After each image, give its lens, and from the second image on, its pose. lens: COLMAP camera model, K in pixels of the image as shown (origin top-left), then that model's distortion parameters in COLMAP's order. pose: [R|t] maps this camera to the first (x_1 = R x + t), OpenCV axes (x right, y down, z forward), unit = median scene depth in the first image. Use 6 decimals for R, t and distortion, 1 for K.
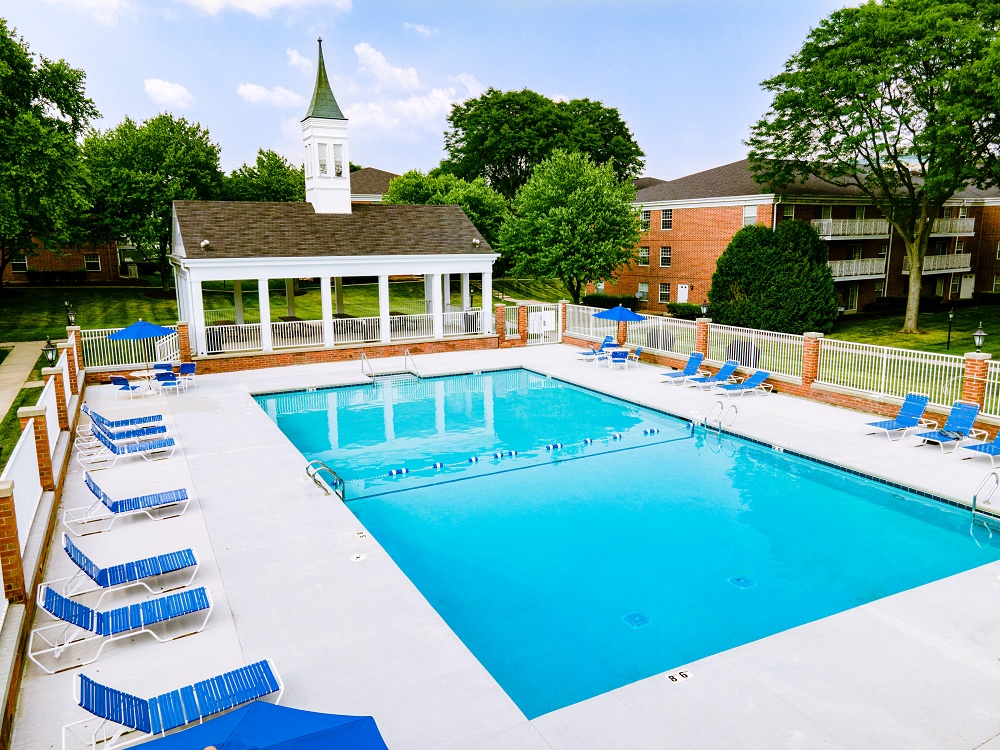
lens RADIAL K [[724.9, 0, 500.0], [0, 724.9, 375.0], [0, 0, 1]] dist [0.003884, 0.057443]
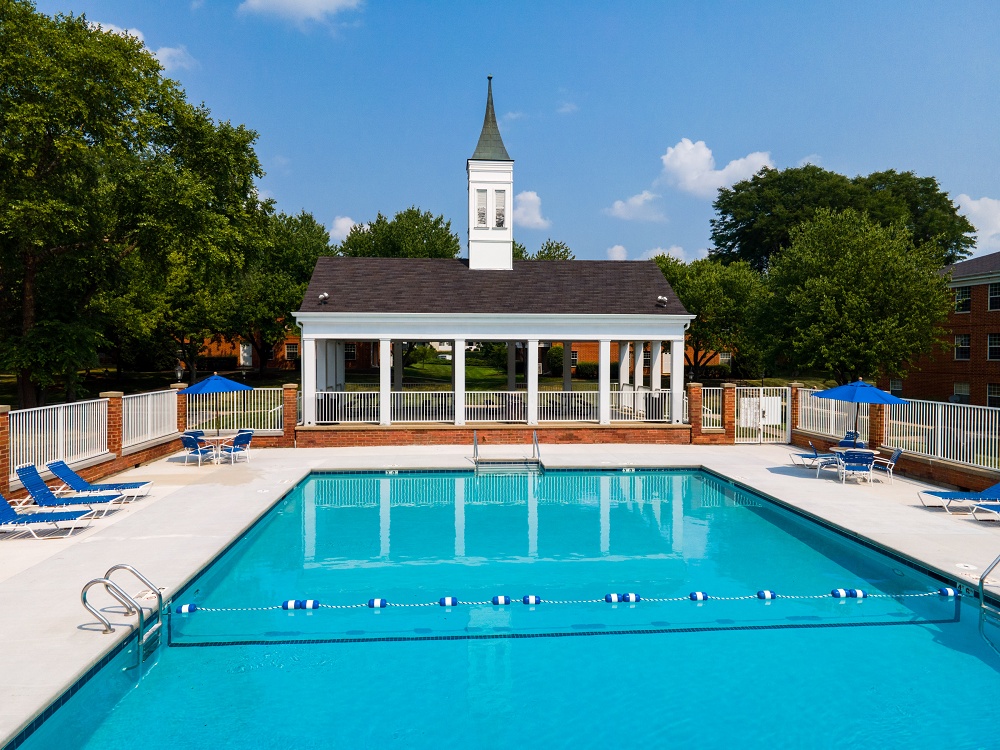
lens RADIAL K [[724.9, 0, 500.0], [0, 724.9, 375.0], [0, 0, 1]] dist [0.003884, 0.057443]
pose [[0.917662, 0.021610, -0.396775, 0.078407], [-0.083803, 0.986587, -0.140085, 0.009223], [0.388426, 0.161802, 0.907164, 0.181339]]
